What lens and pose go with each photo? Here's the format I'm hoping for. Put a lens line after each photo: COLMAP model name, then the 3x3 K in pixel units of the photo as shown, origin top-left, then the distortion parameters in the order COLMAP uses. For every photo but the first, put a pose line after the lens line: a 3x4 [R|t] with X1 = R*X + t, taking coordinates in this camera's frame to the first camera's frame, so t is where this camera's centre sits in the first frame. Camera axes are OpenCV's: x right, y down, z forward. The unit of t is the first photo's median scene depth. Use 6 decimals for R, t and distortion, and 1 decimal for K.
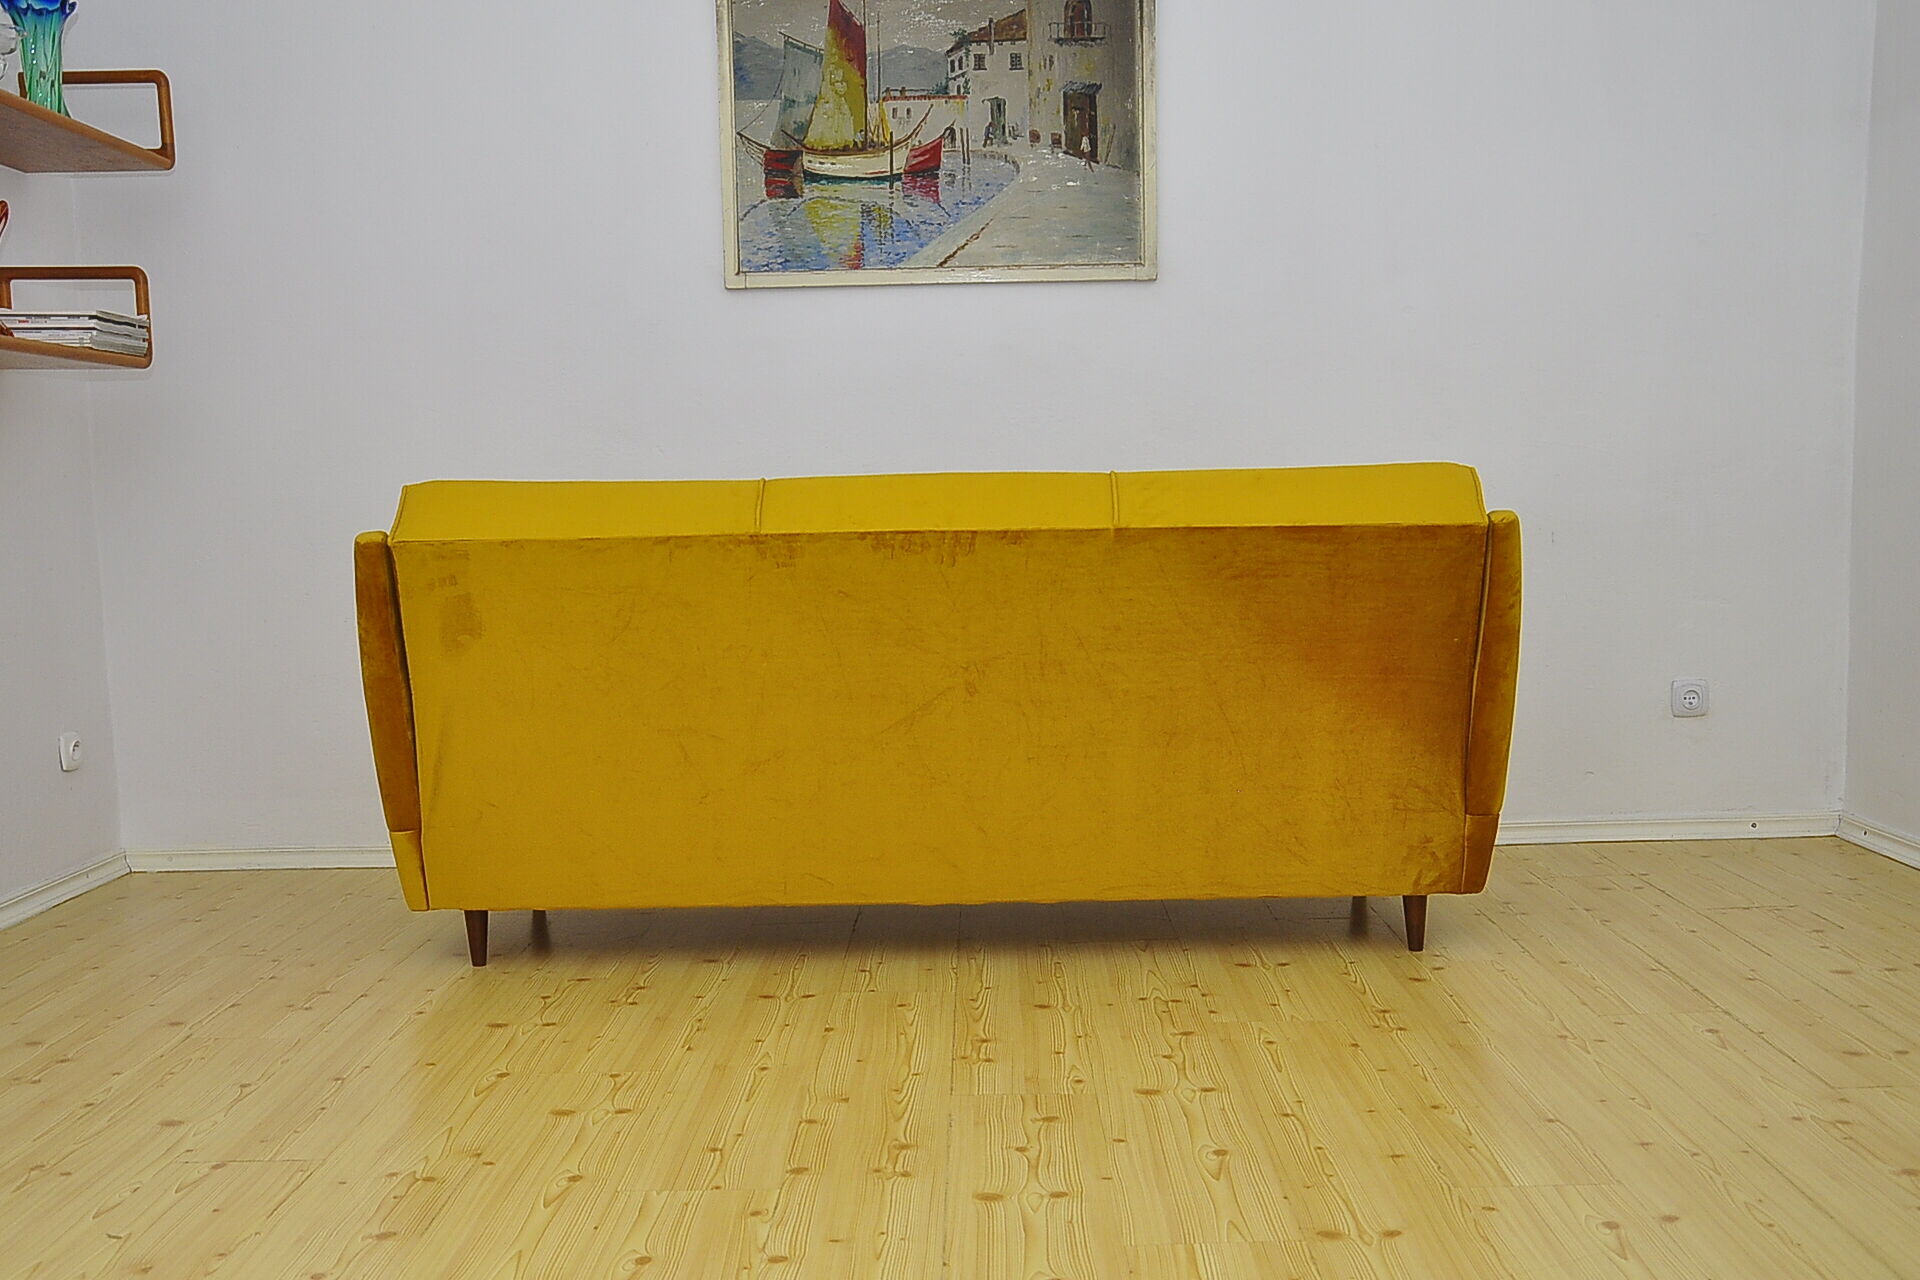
lens RADIAL K [[1887.5, 0, 963.1], [0, 1887.5, 732.0], [0, 0, 1]] dist [-0.093088, 0.159269]
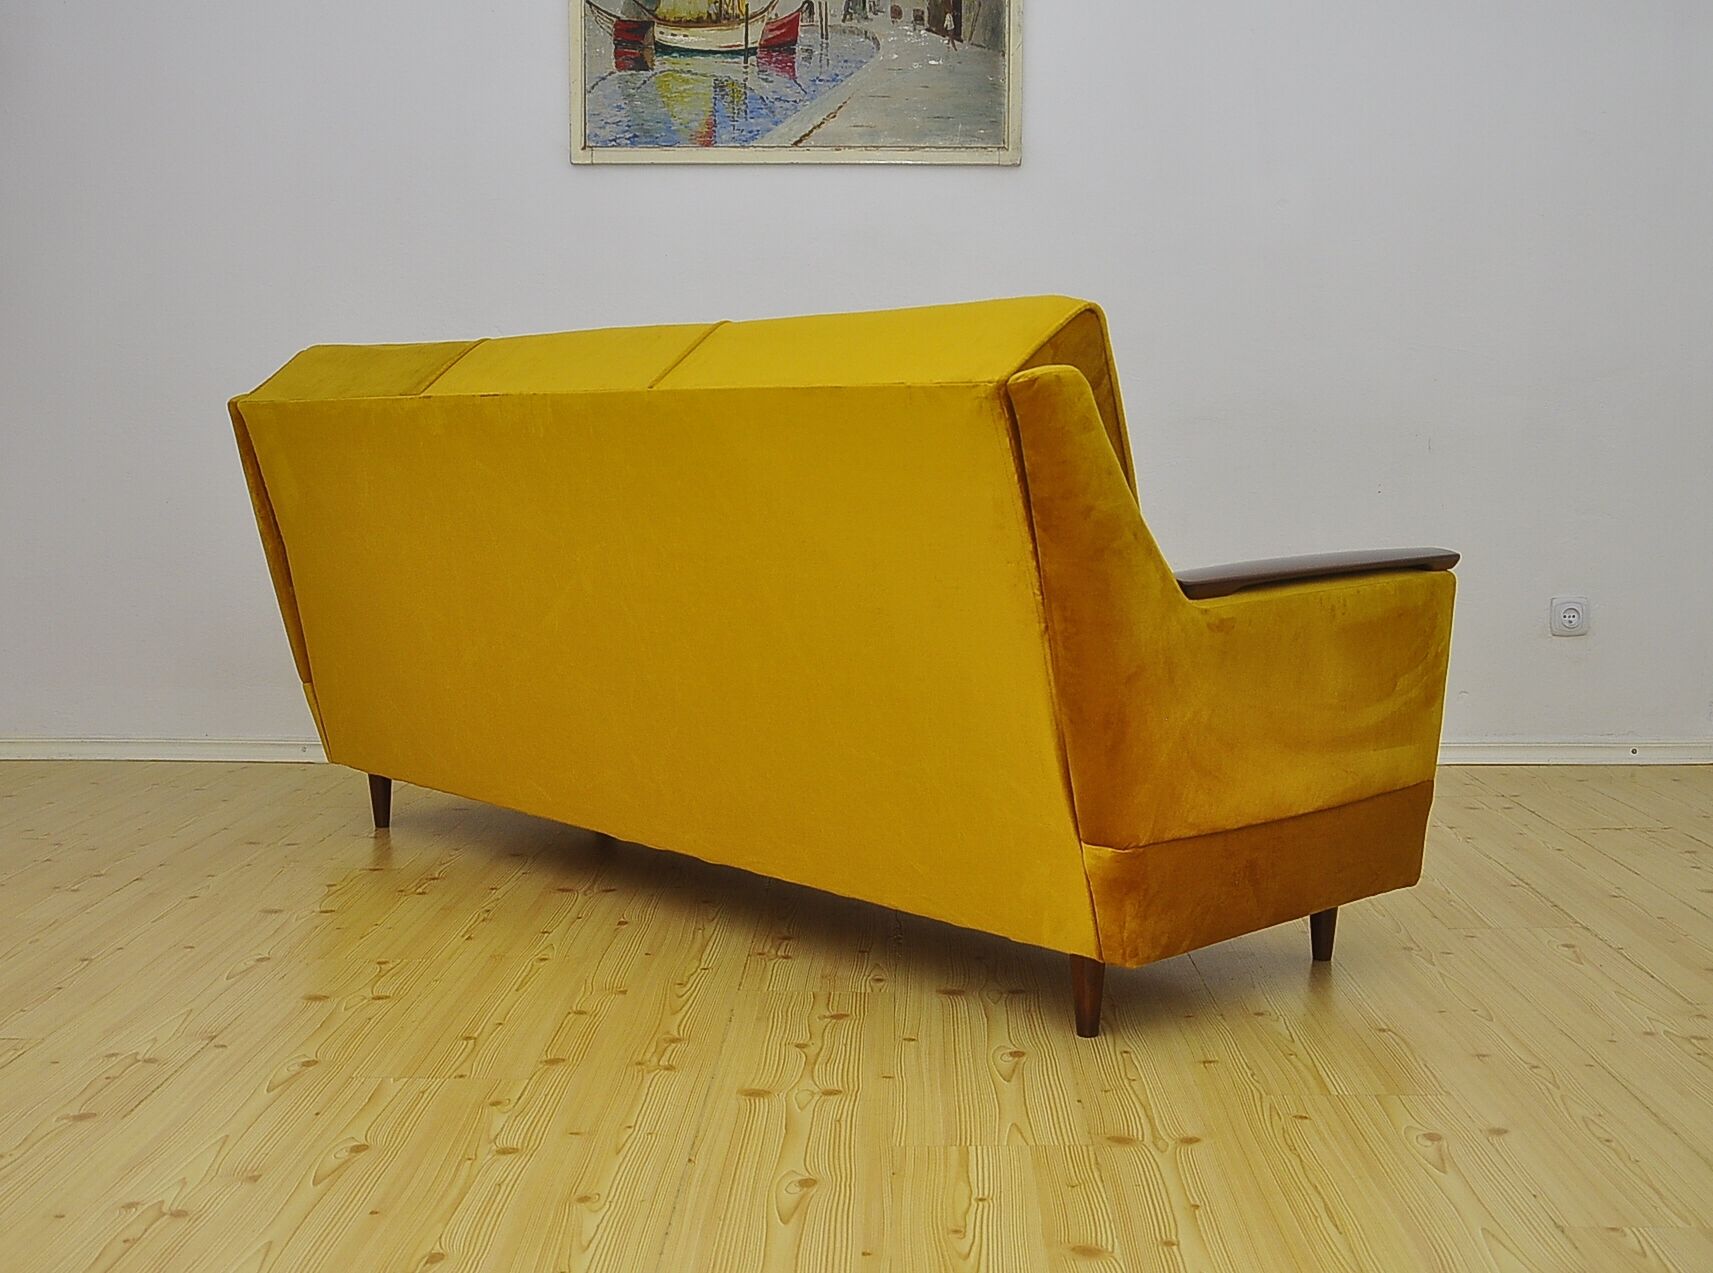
lens RADIAL K [[1883.0, 0, 886.5], [0, 1883.0, 662.6], [0, 0, 1]] dist [-0.097582, 0.160464]
pose [[0.999700, 0.024169, 0.003939, 0.053098], [-0.024121, 0.999639, -0.011850, 0.037255], [-0.004224, 0.011751, 0.999922, 0.069133]]
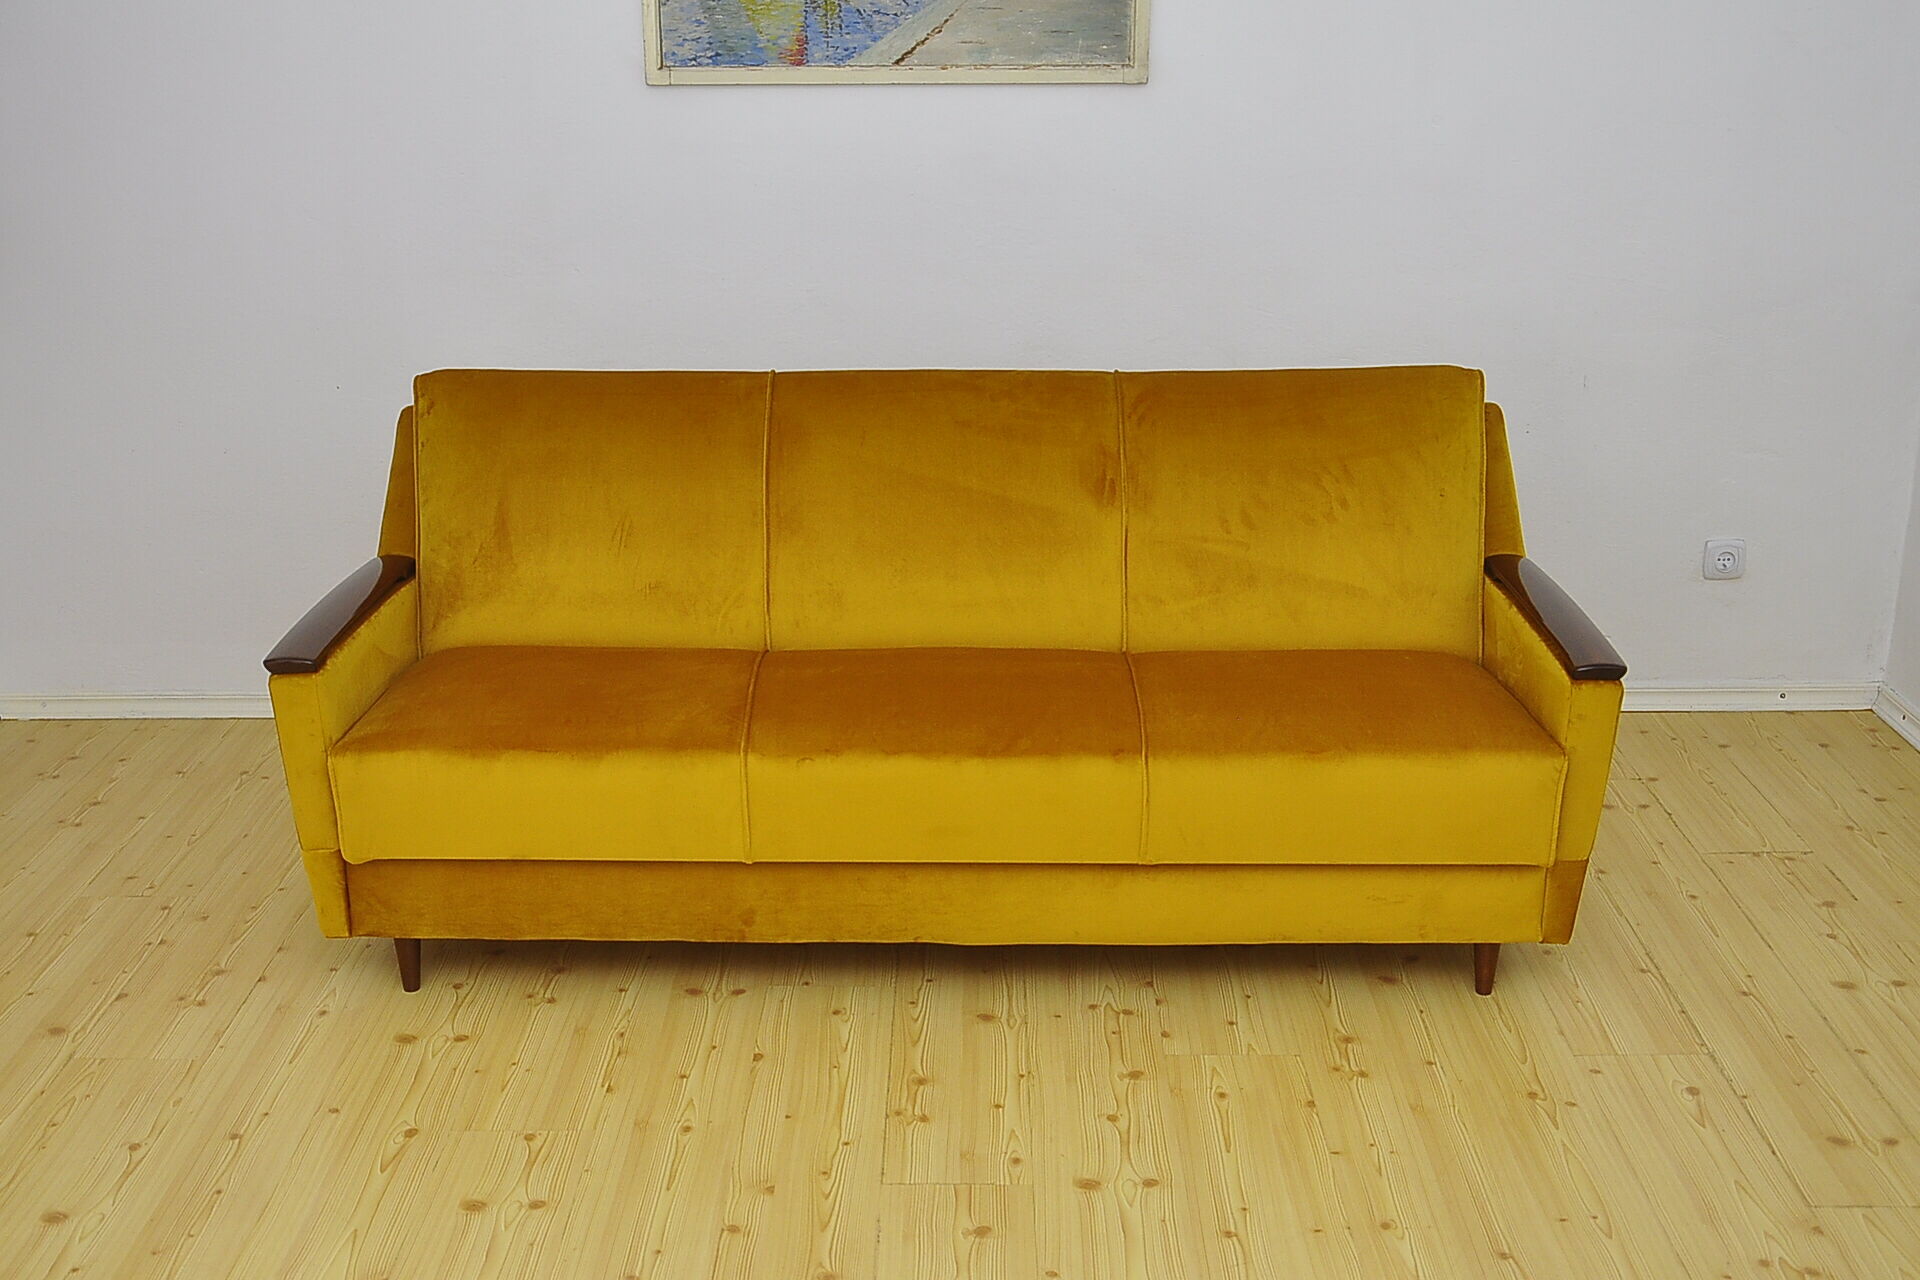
lens RADIAL K [[2085.2, 0, 960.0], [0, 2085.2, 640.0], [0, 0, 1]] dist [-0.060983, 0.202724]
pose [[0.999856, 0.014803, 0.008297, 0.018592], [-0.016187, 0.978708, 0.204619, -0.264818], [-0.005091, -0.204724, 0.978807, 0.020347]]
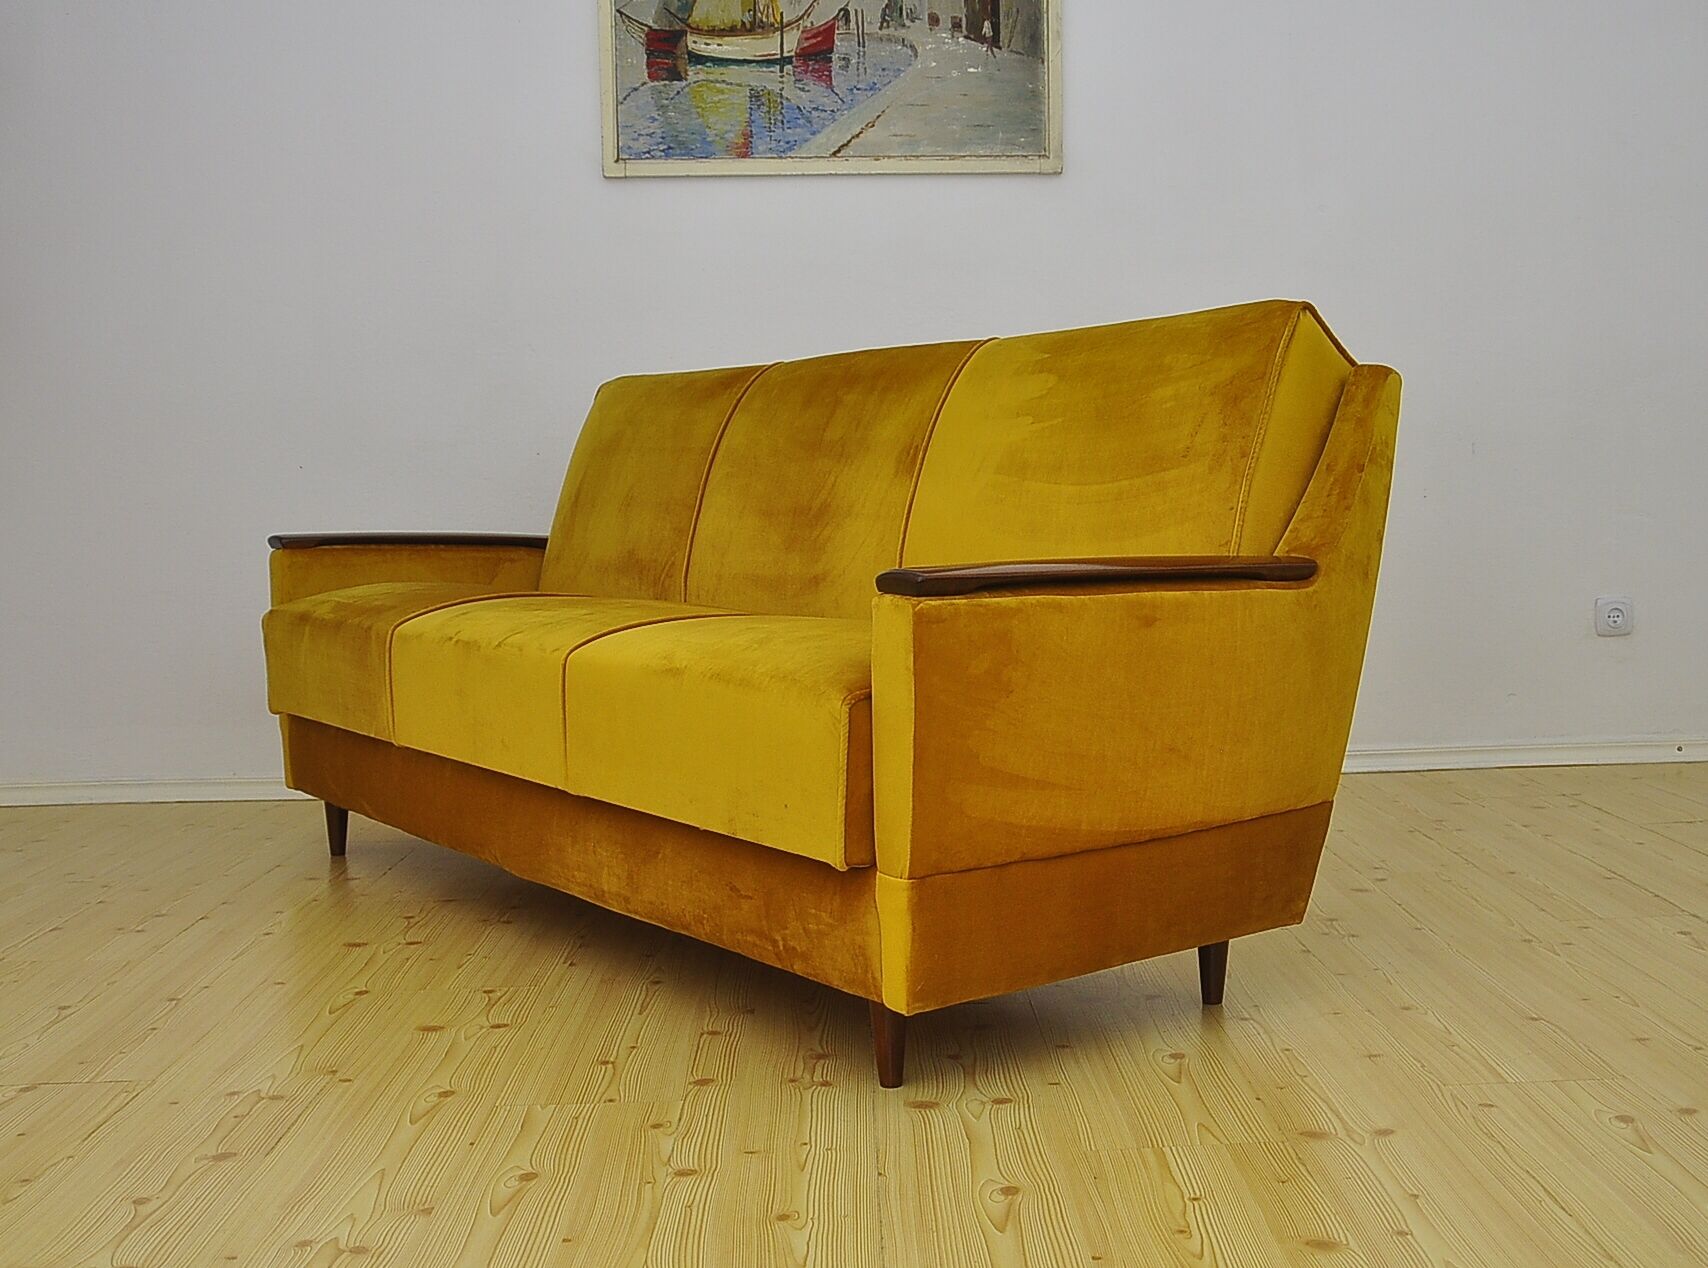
lens RADIAL K [[1885.9, 0, 938.2], [0, 1885.9, 692.9], [0, 0, 1]] dist [-0.099139, 0.165434]
pose [[0.998170, -0.002438, 0.060427, -0.024508], [0.003473, 0.999849, -0.017025, 0.053826], [-0.060376, 0.017204, 0.998027, 0.091793]]
